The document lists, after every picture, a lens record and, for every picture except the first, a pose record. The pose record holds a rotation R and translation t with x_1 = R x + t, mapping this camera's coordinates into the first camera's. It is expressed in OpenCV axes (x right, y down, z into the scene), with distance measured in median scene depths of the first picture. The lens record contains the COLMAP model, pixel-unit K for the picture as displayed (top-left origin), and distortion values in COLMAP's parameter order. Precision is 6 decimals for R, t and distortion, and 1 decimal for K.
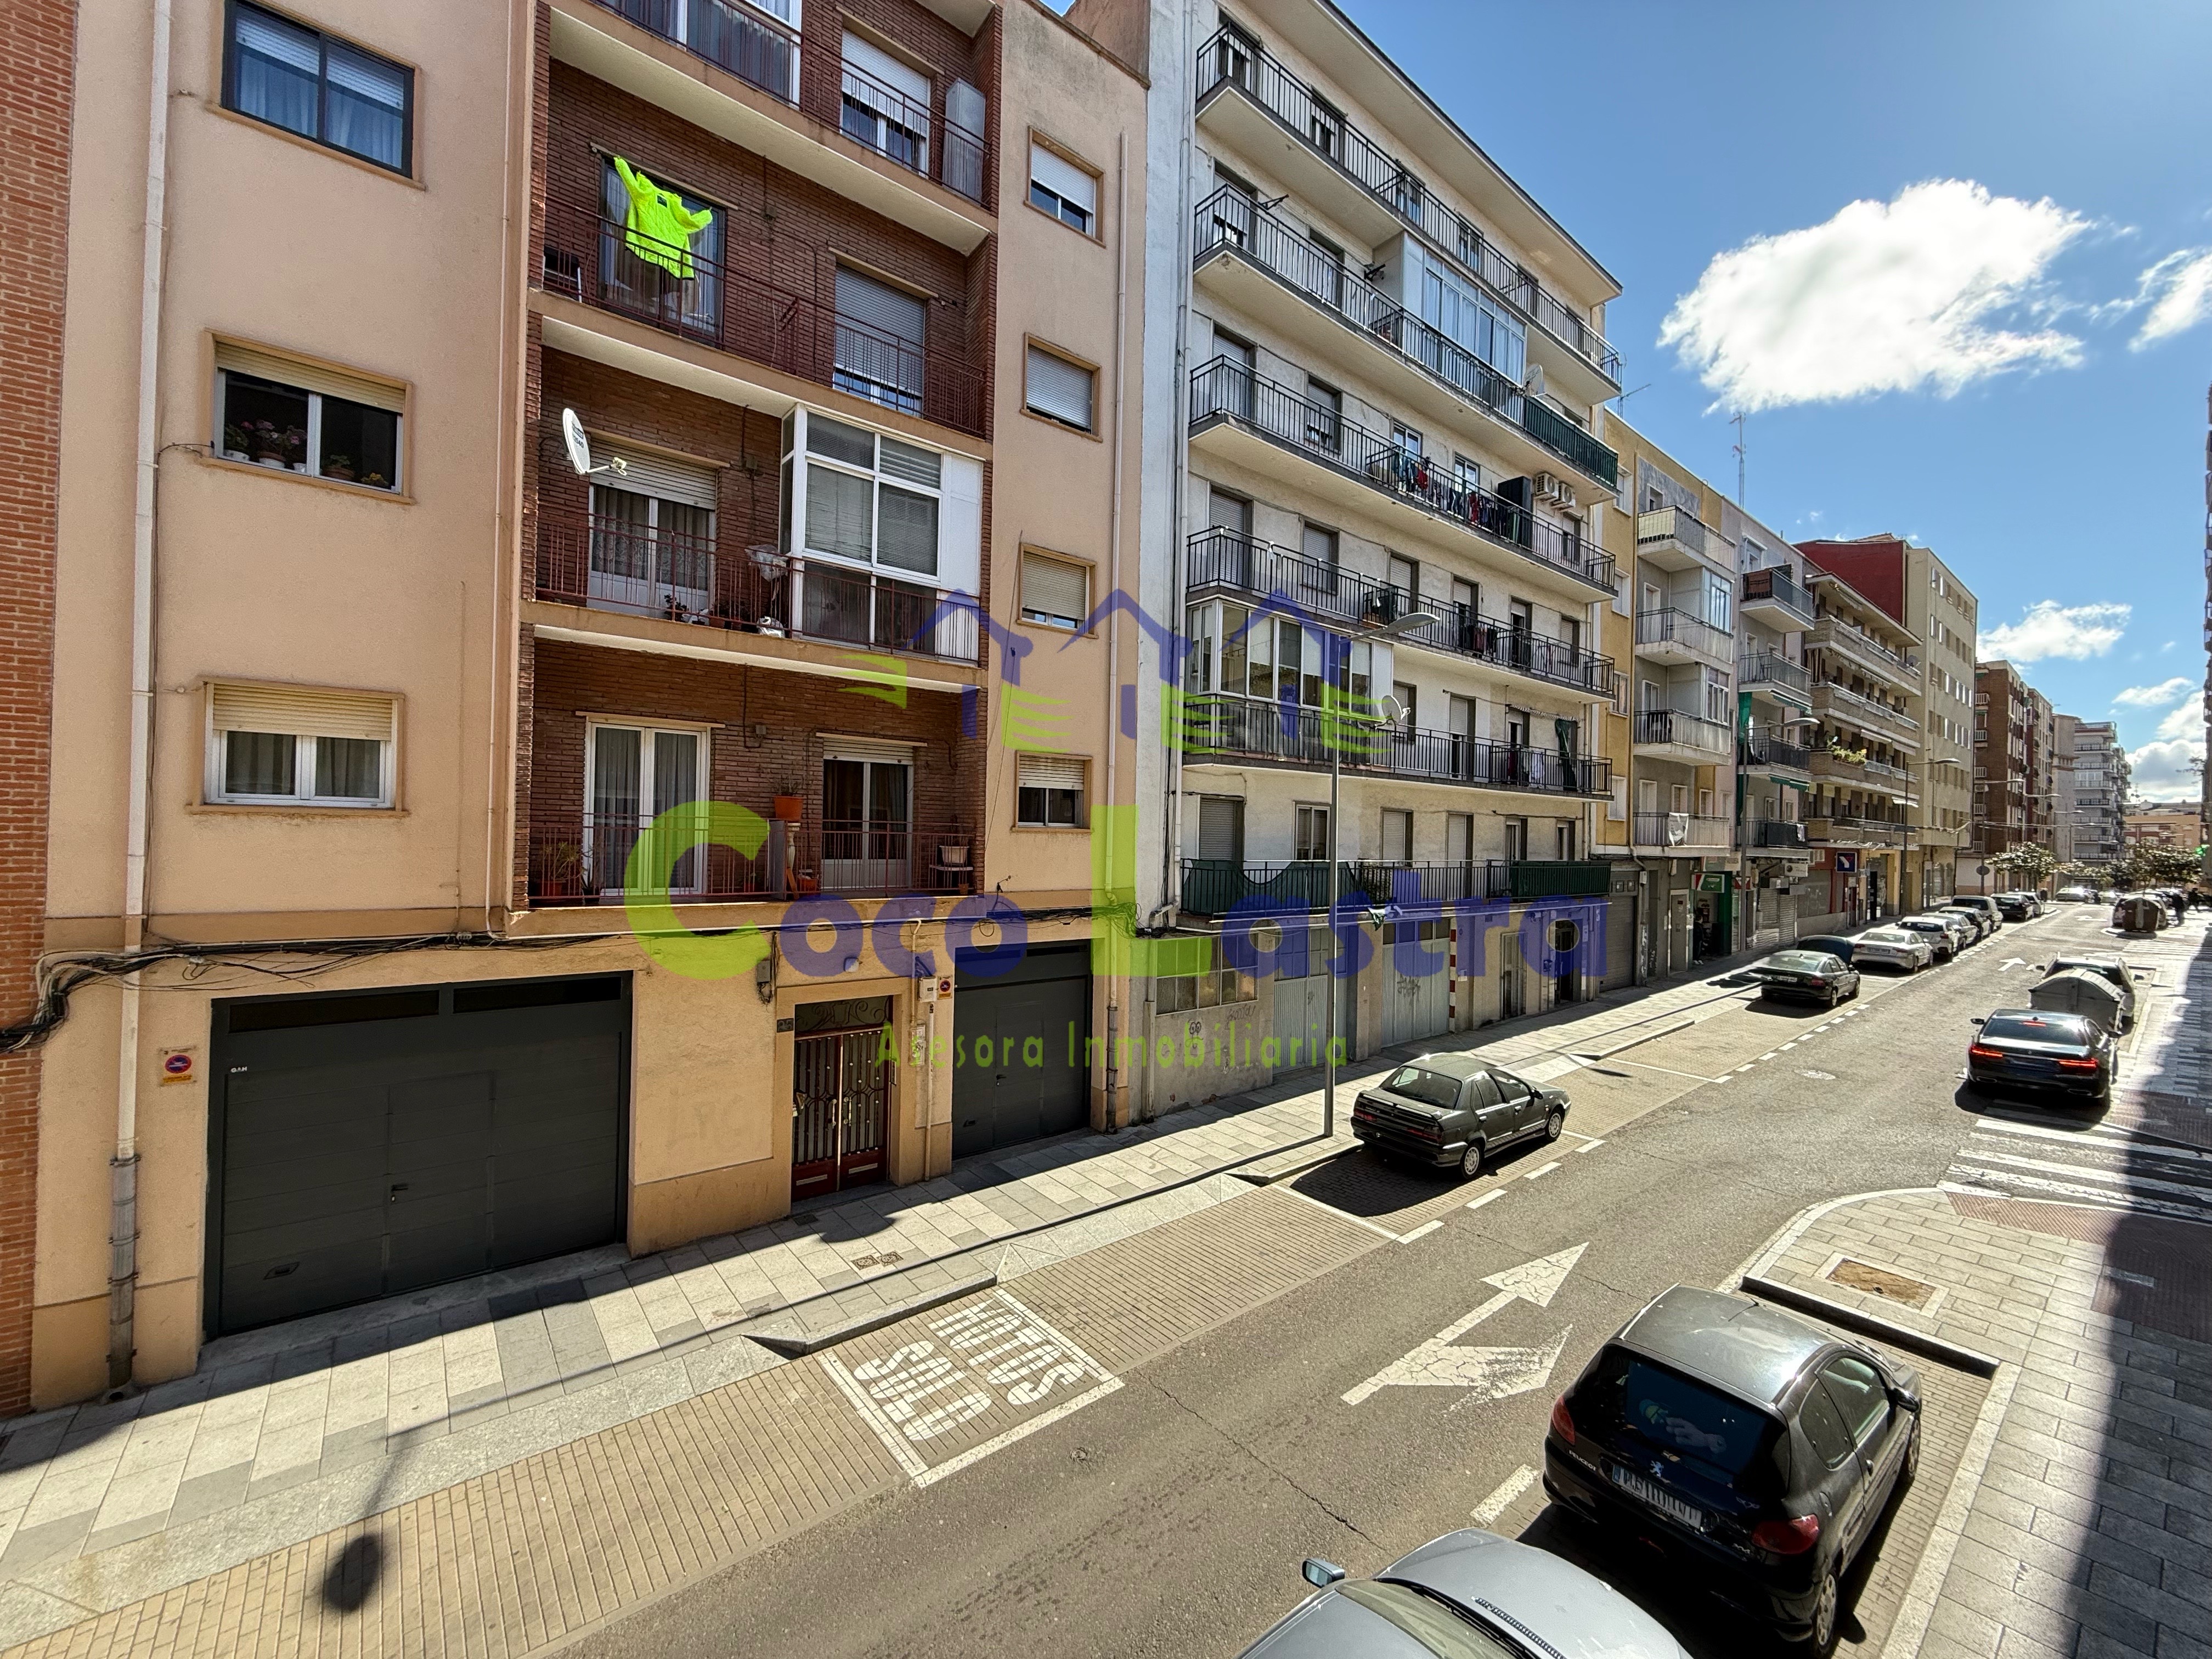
lens RADIAL K [[878.8, 0, 1097.2], [0, 878.8, 831.4], [0, 0, 1]] dist [-0.001163, 0.000175]
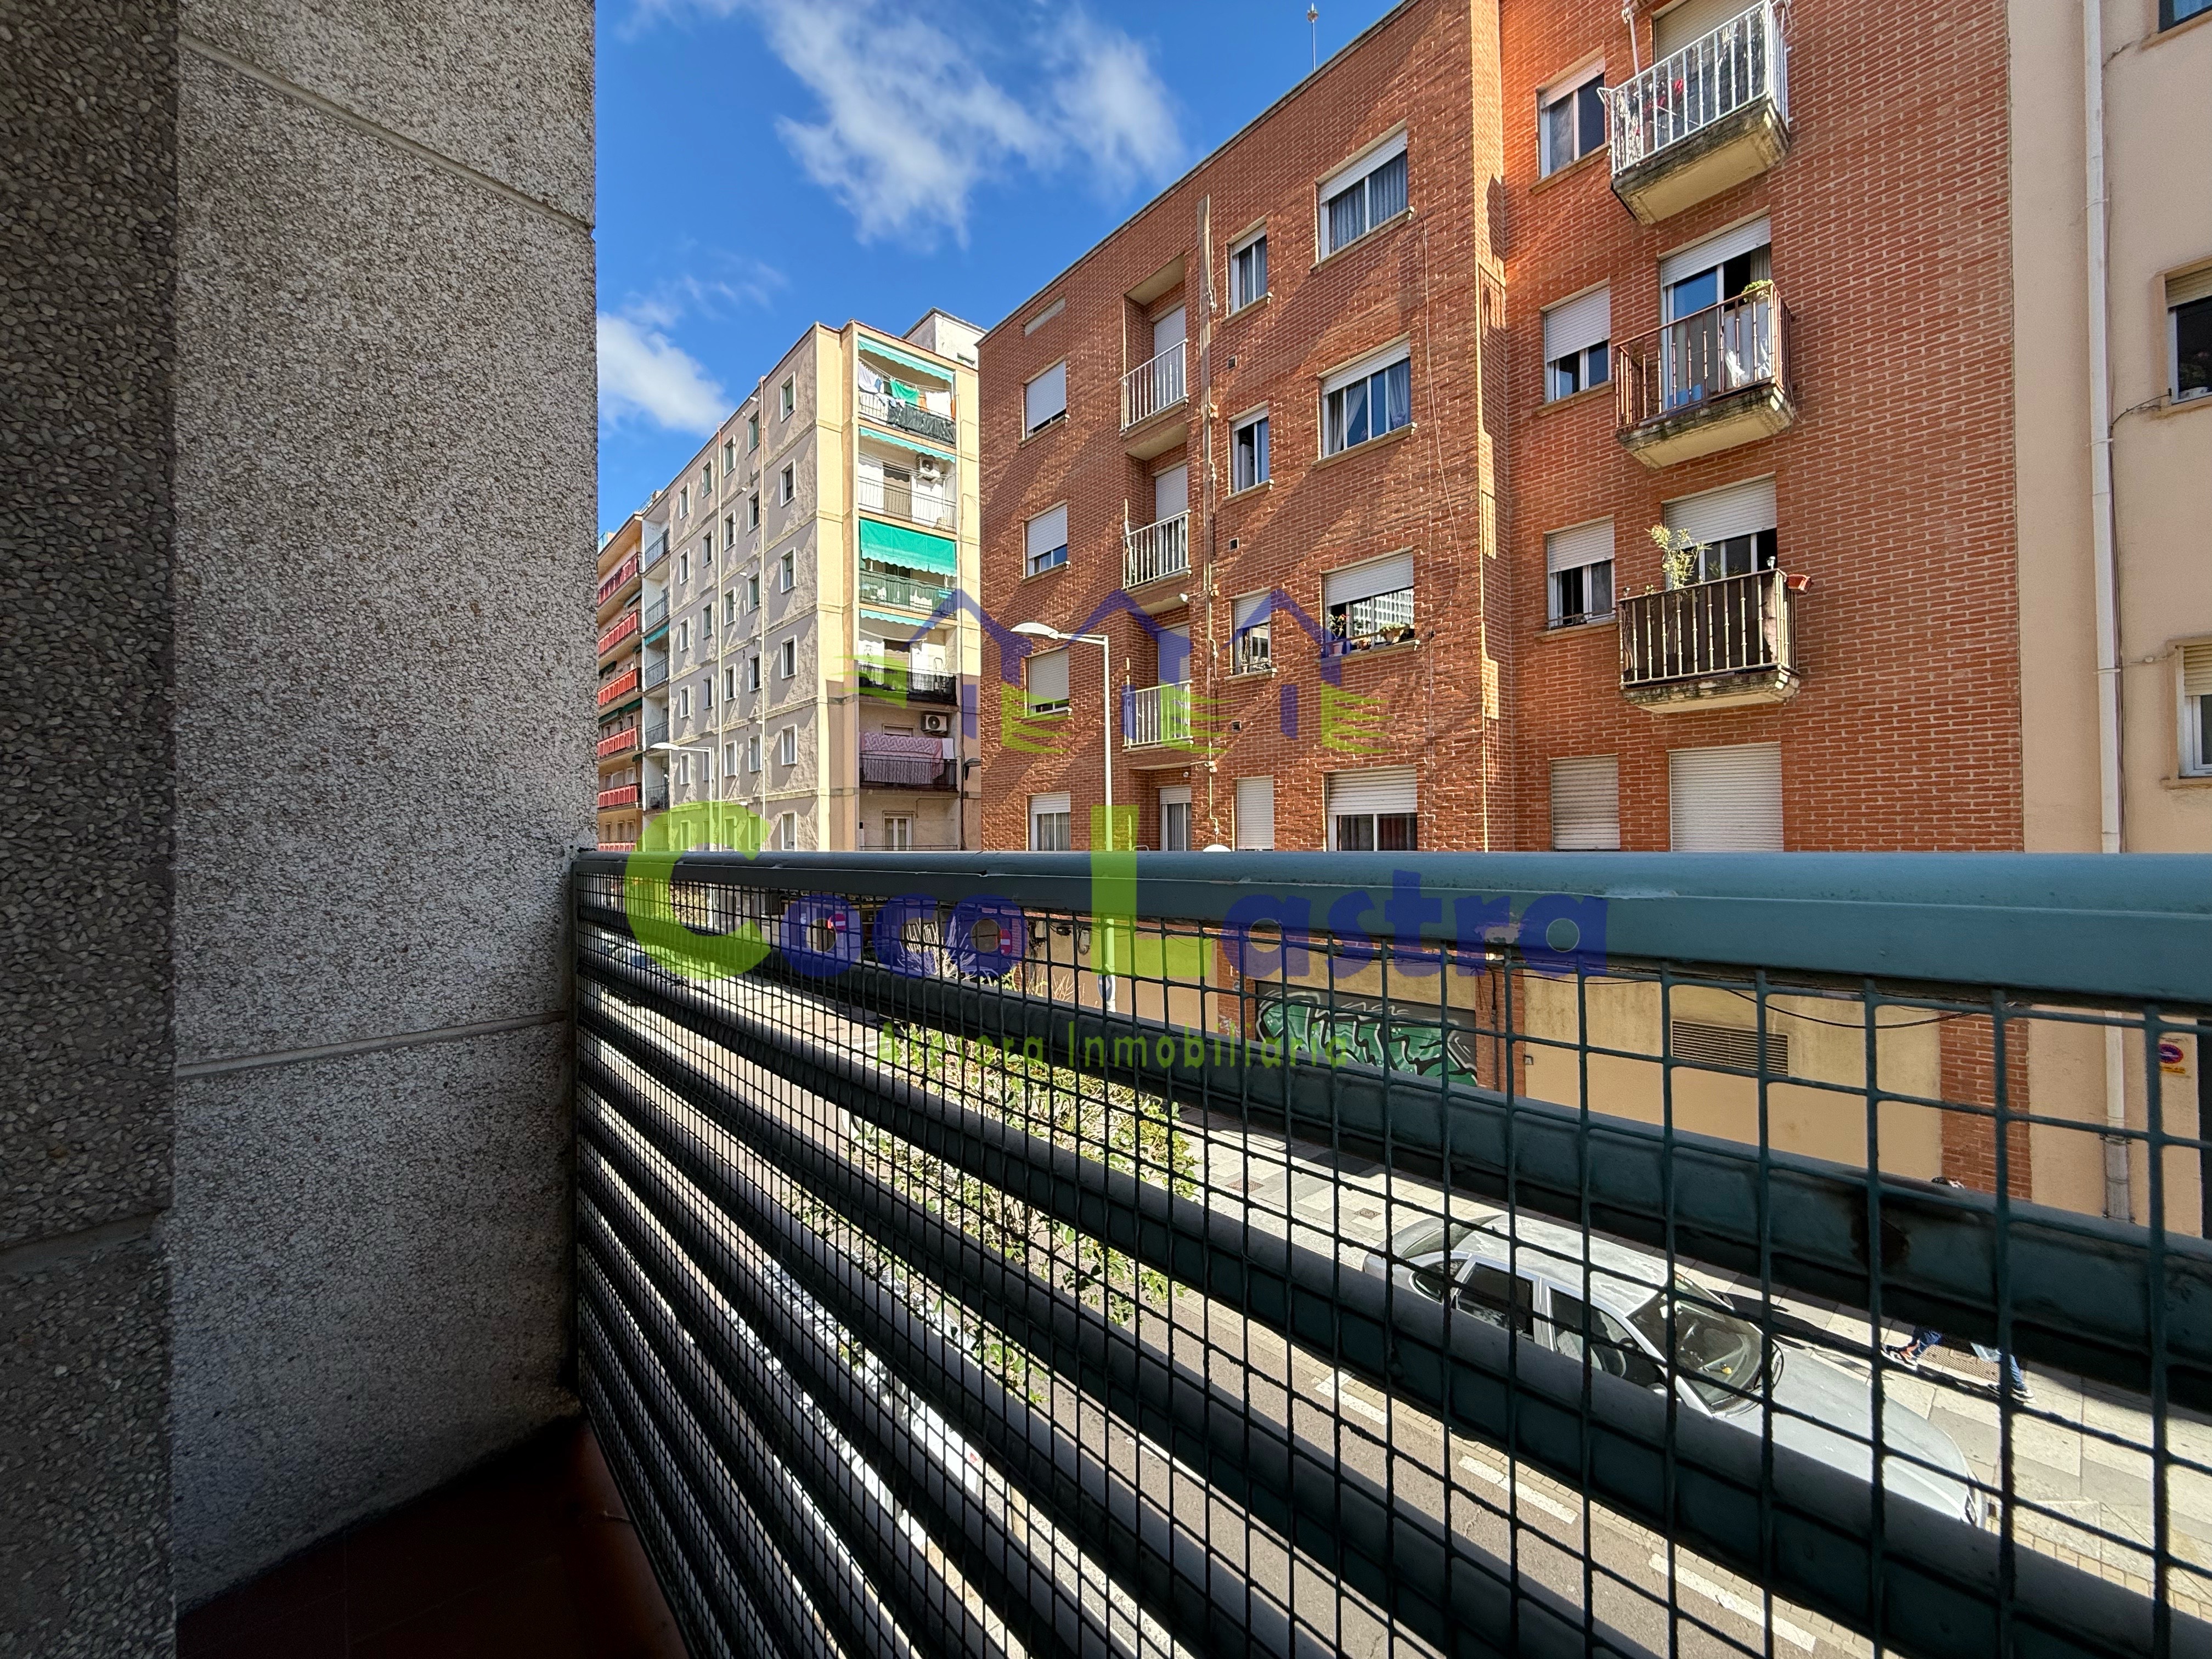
lens RADIAL K [[878.8, 0, 1089.7], [0, 878.8, 831.5], [0, 0, 1]] dist [-0.001163, 0.000175]
pose [[0.041396, -0.035408, -0.998515, -0.292685], [0.017364, 0.999246, -0.034714, 0.079260], [0.998992, -0.015901, 0.041980, -0.402769]]
